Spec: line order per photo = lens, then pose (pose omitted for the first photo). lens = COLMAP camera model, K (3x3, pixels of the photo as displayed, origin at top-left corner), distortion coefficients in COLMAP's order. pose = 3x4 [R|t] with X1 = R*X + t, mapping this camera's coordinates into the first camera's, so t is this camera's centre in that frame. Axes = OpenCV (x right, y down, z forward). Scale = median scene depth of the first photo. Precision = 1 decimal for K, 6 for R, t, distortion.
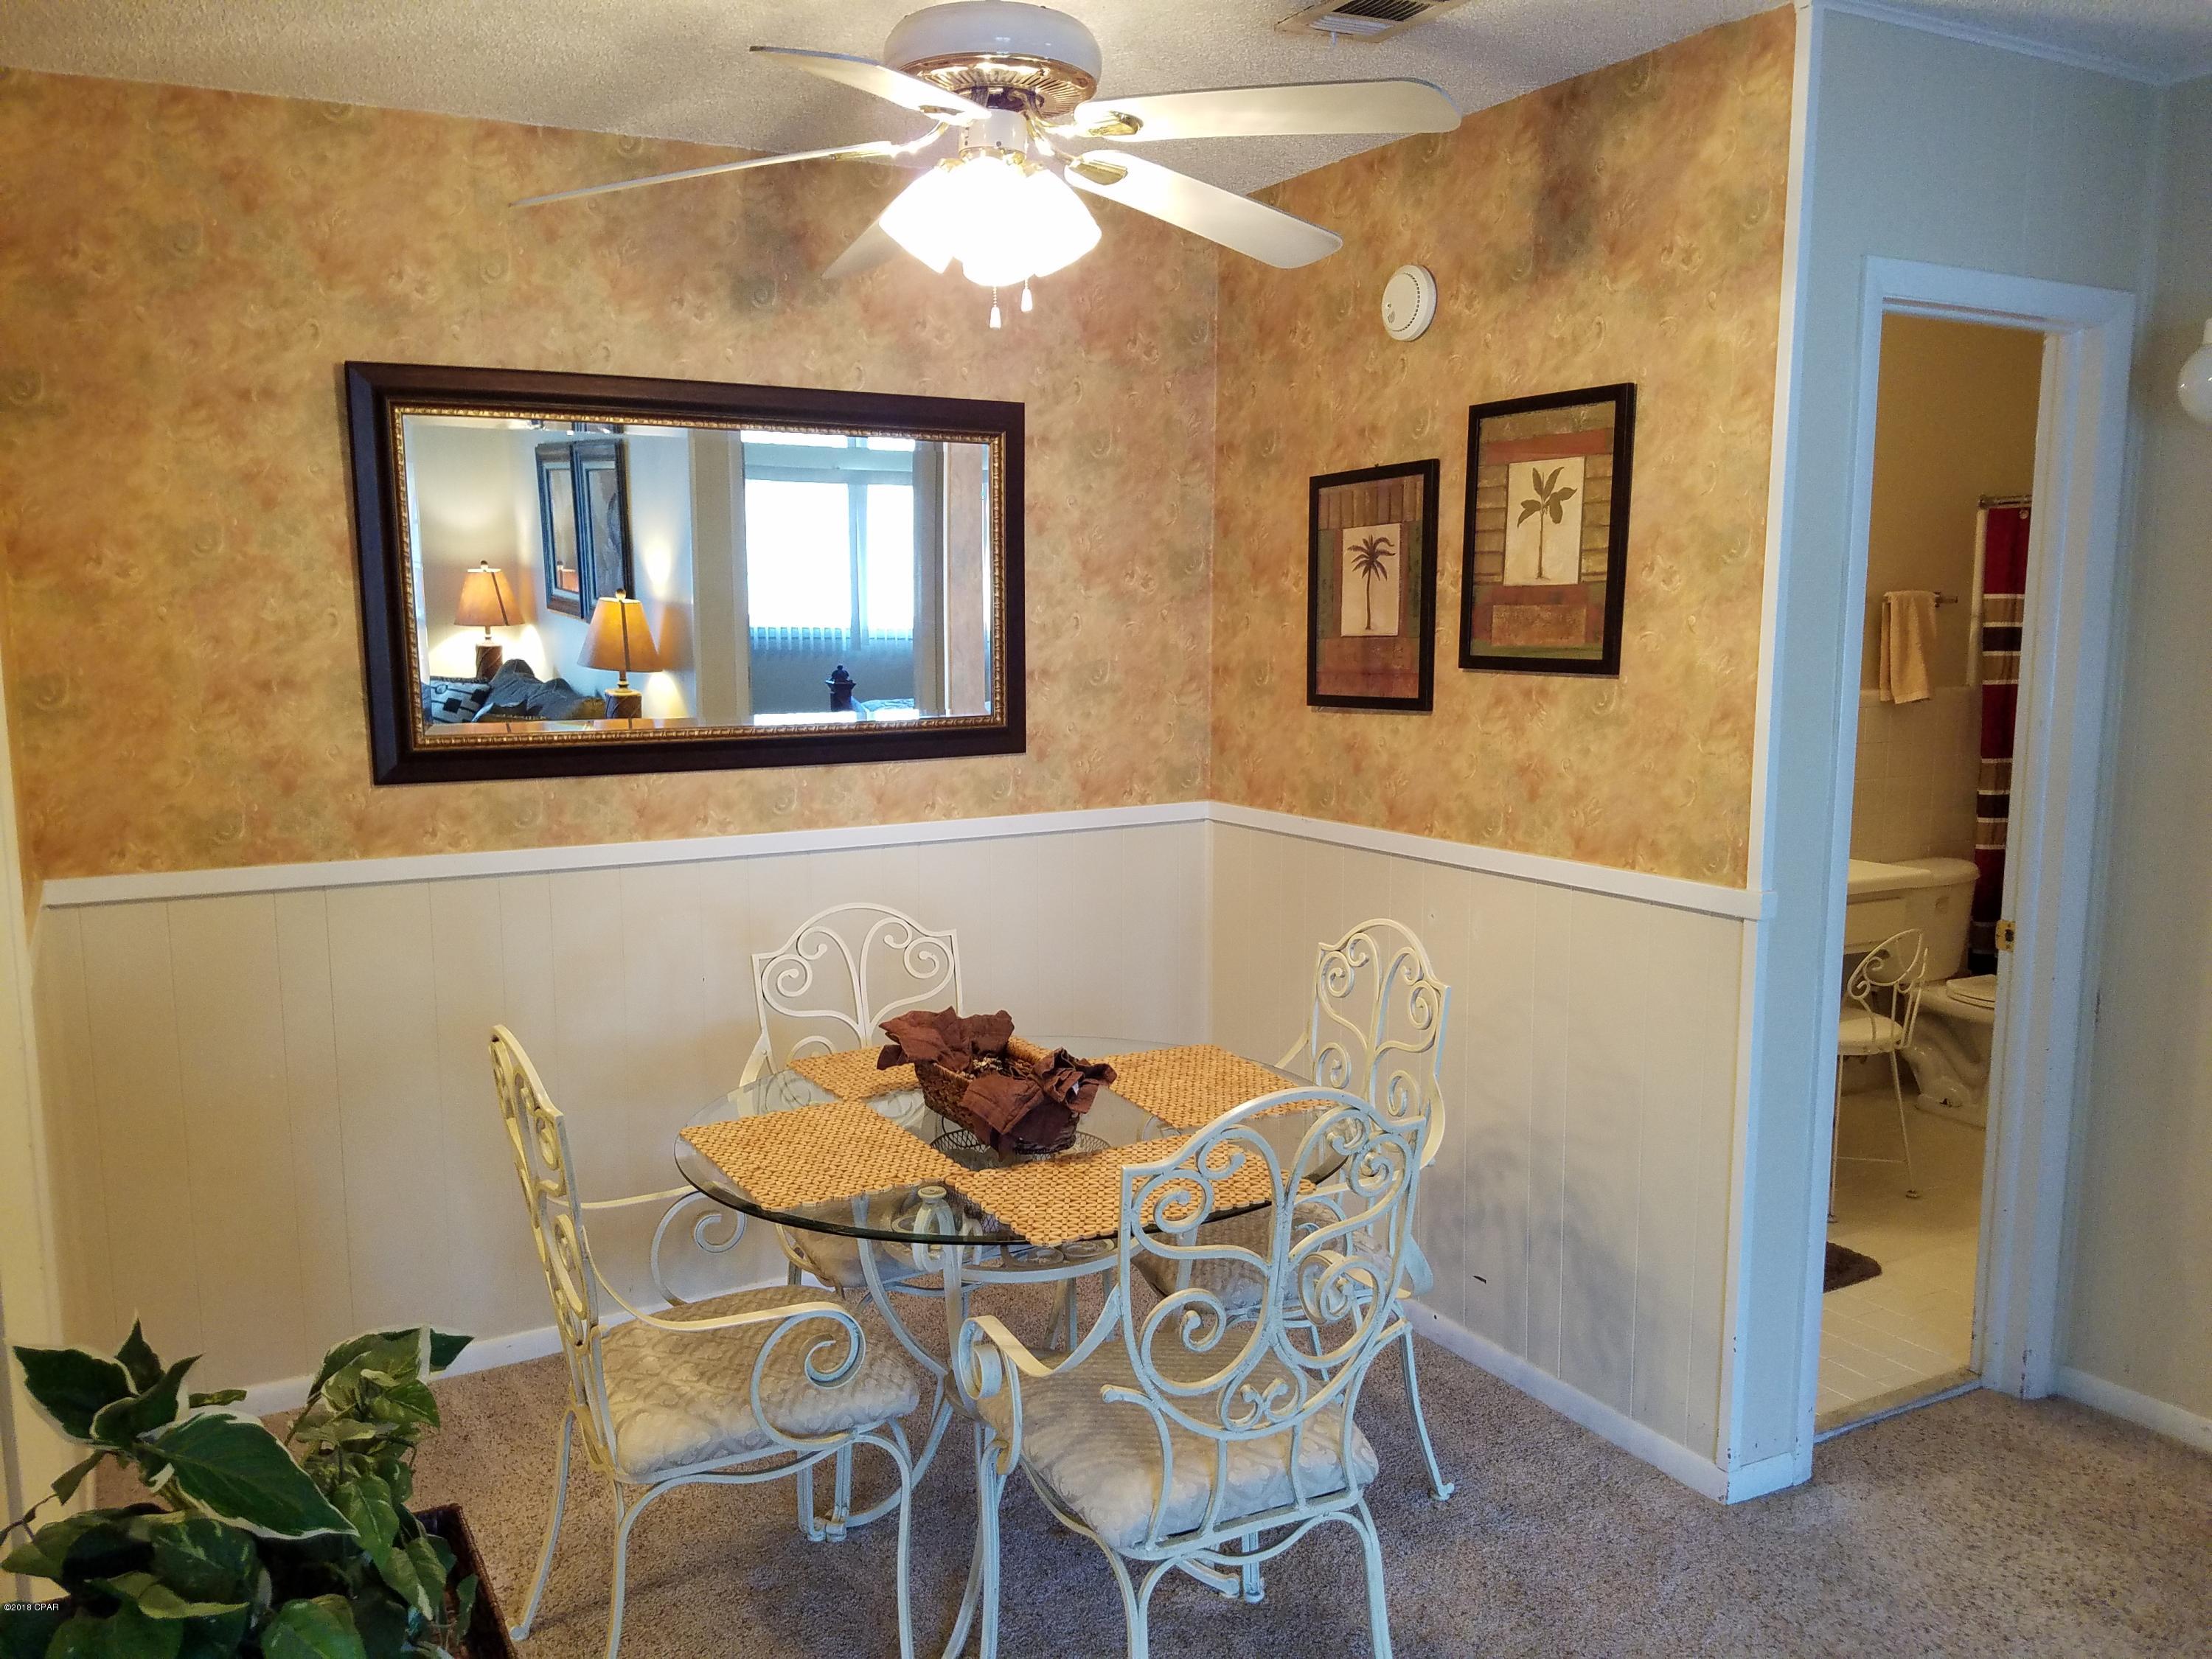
lens RADIAL K [[1782.2, 0, 1113.3], [0, 1782.2, 827.5], [0, 0, 1]] dist [0.096410, -0.156630]
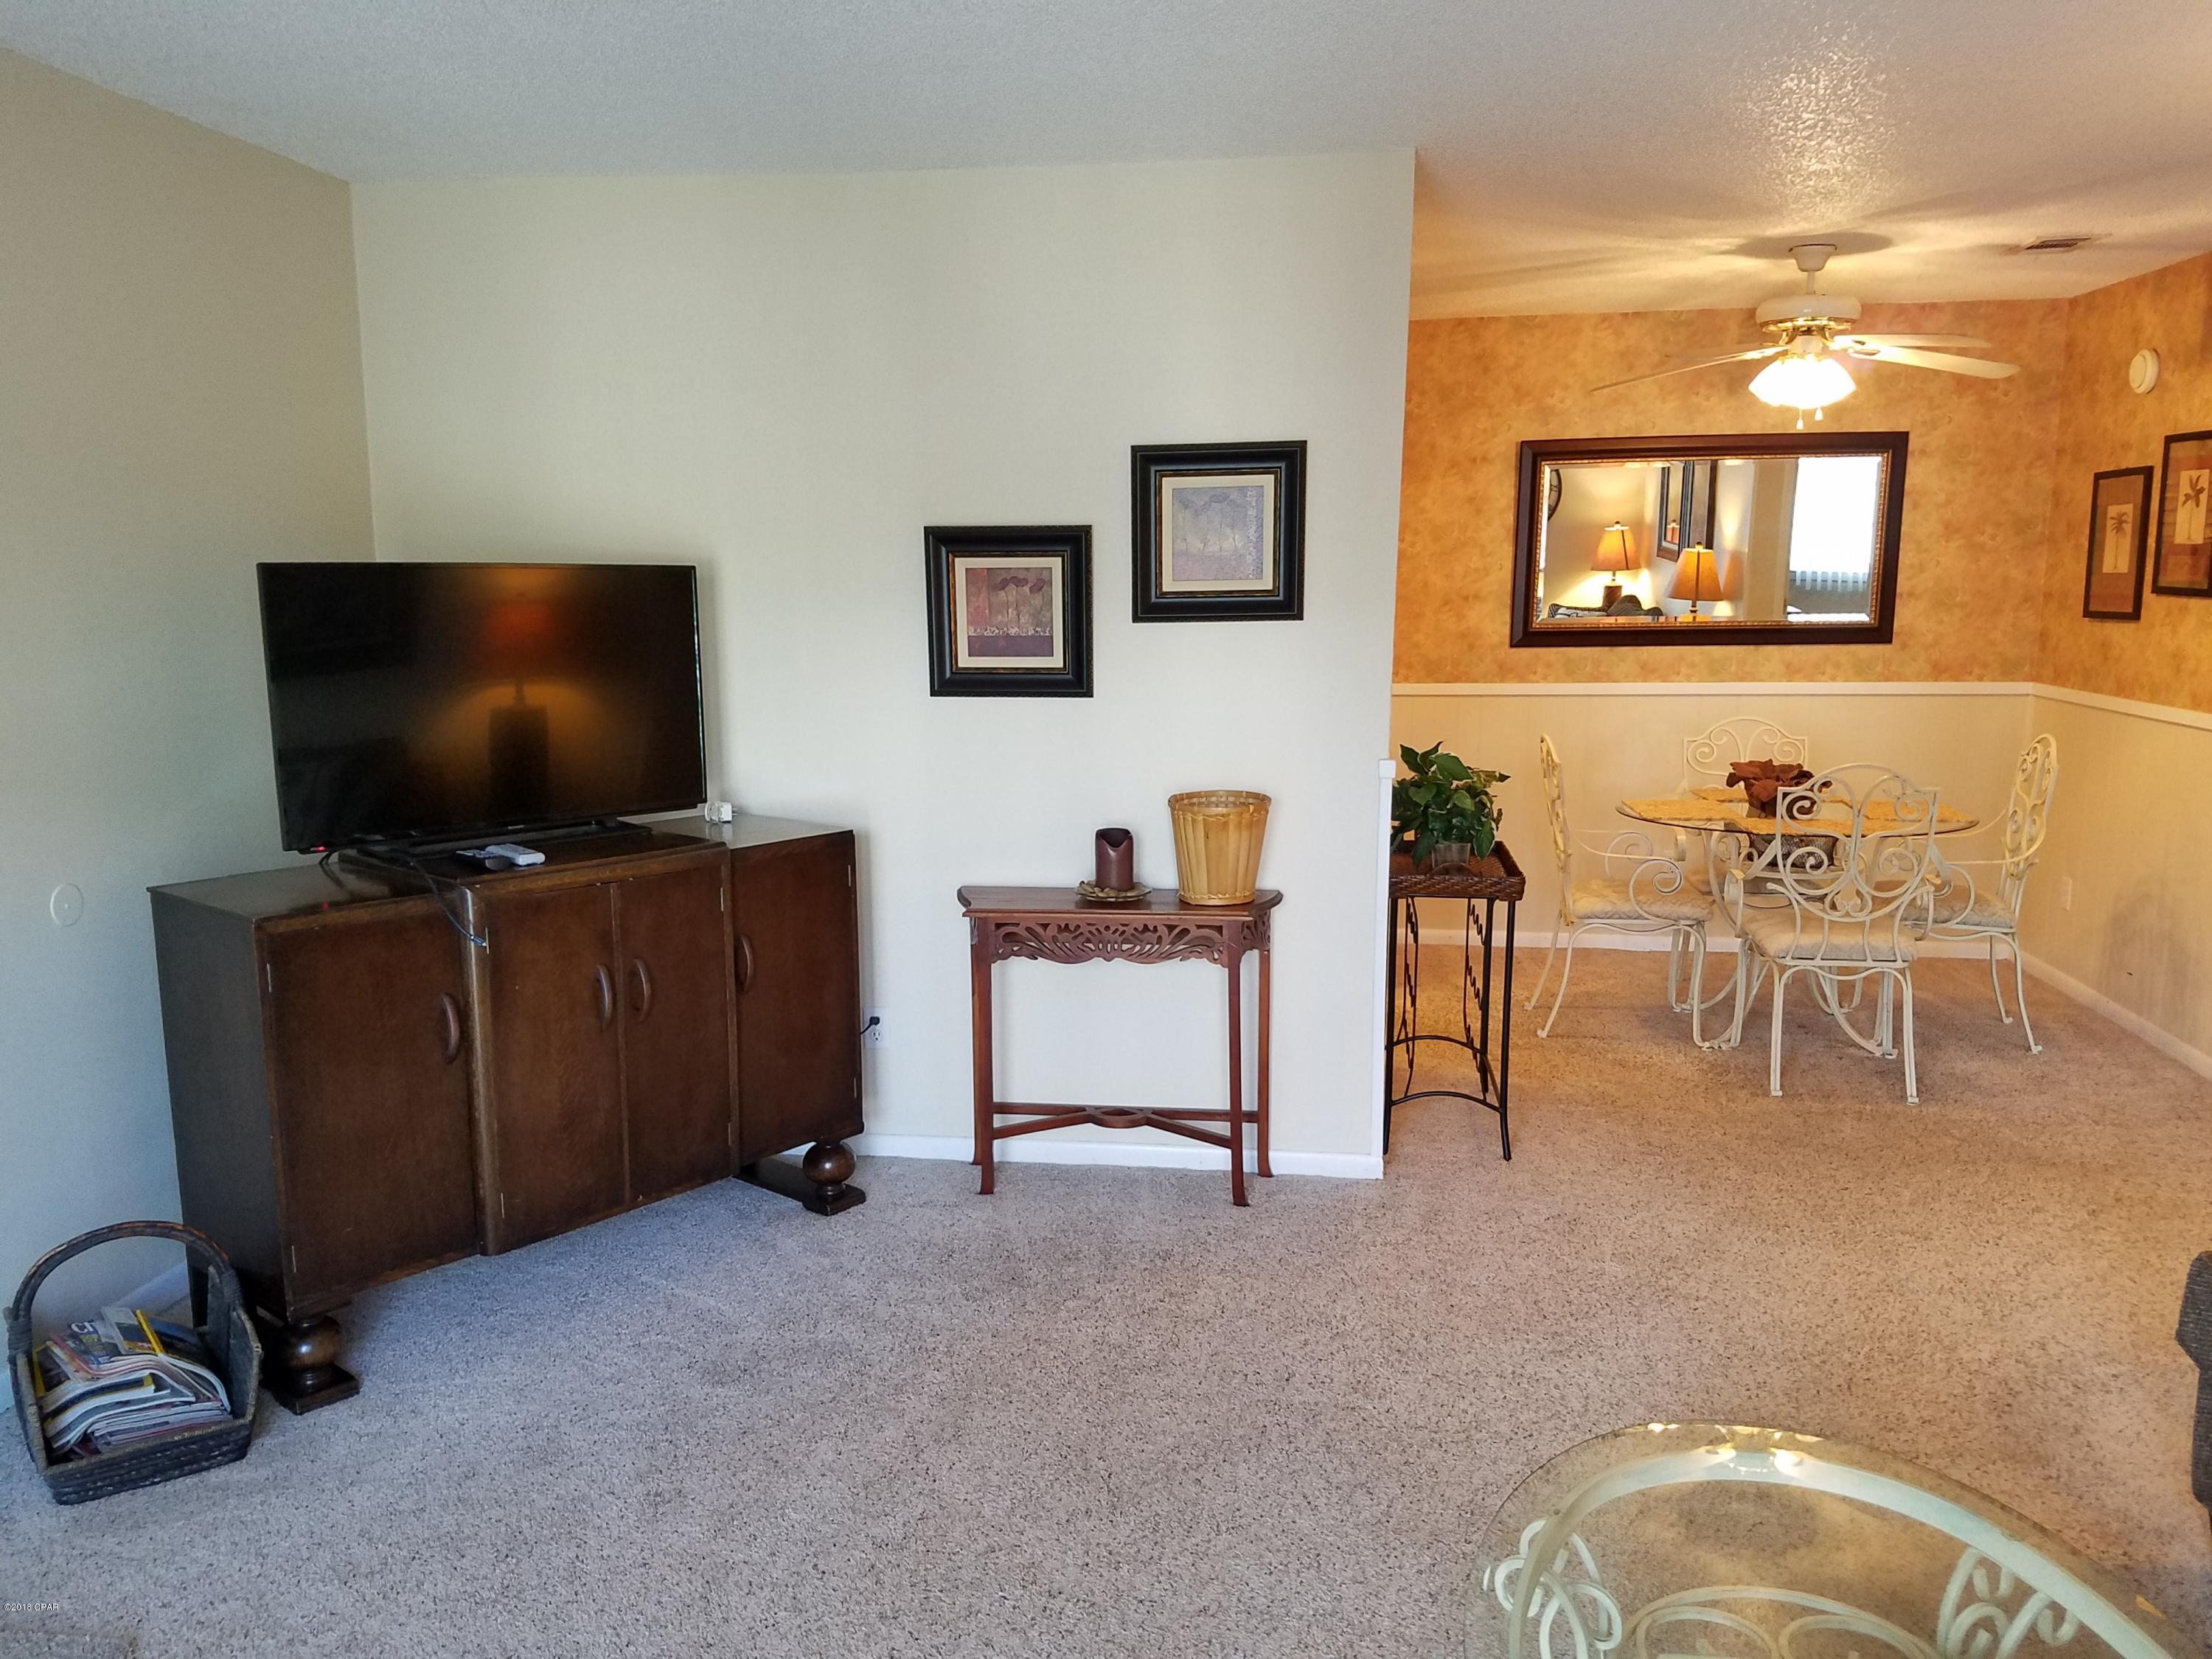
lens RADIAL K [[1782.2, 0, 925.2], [0, 1782.2, 962.2], [0, 0, 1]] dist [0.096410, -0.156630]
pose [[0.757552, 0.136705, -0.638300, 0.446168], [-0.071341, 0.989307, 0.127212, 0.117600], [0.648865, -0.050833, 0.759204, -1.014488]]
